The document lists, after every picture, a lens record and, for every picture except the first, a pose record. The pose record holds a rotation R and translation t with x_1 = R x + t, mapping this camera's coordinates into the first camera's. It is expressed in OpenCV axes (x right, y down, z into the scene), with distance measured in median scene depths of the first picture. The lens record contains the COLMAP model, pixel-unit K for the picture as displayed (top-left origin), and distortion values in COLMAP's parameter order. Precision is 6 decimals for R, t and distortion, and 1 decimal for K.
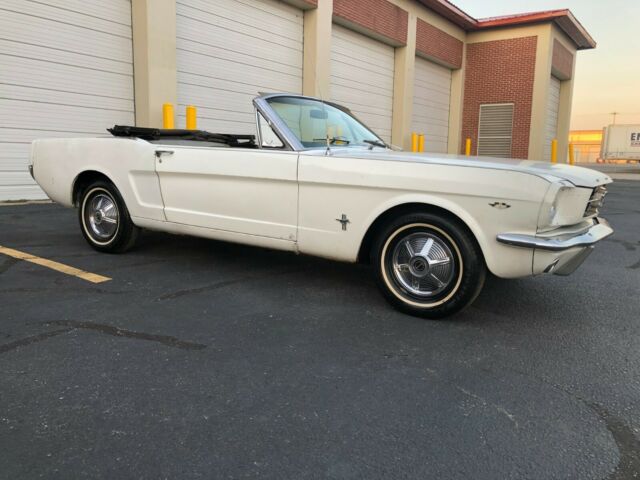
lens RADIAL K [[515.0, 0, 333.5], [0, 515.0, 243.9], [0, 0, 1]] dist [0.022625, -0.013664]
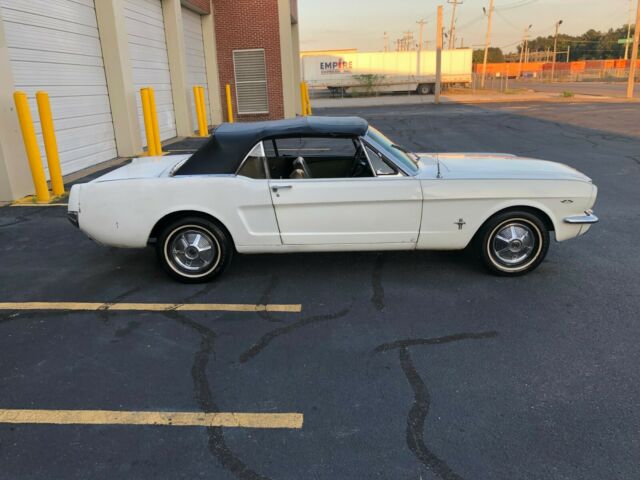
lens RADIAL K [[515.0, 0, 317.3], [0, 515.0, 239.1], [0, 0, 1]] dist [0.022625, -0.013664]
pose [[0.849933, -0.204386, 0.485633, -0.773557], [0.141857, 0.976429, 0.162672, -0.221332], [-0.507435, -0.069370, 0.858893, -0.020153]]
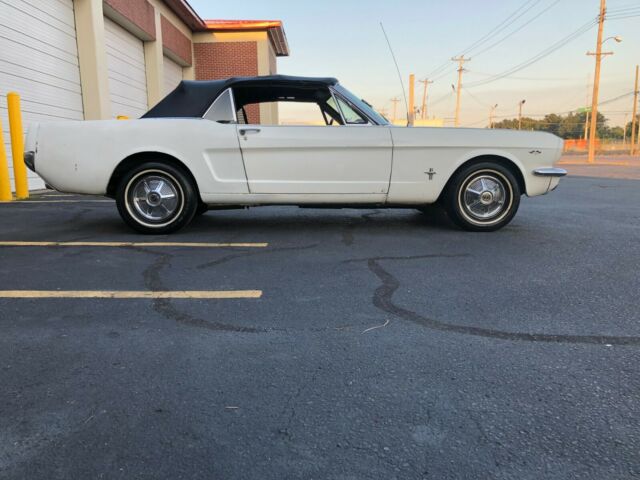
lens RADIAL K [[515.0, 0, 320.7], [0, 515.0, 240.1], [0, 0, 1]] dist [0.022625, -0.013664]
pose [[0.825497, -0.126372, 0.550078, -0.780810], [0.128913, 0.991065, 0.034225, 0.035800], [-0.549488, 0.042660, 0.834412, -0.001915]]
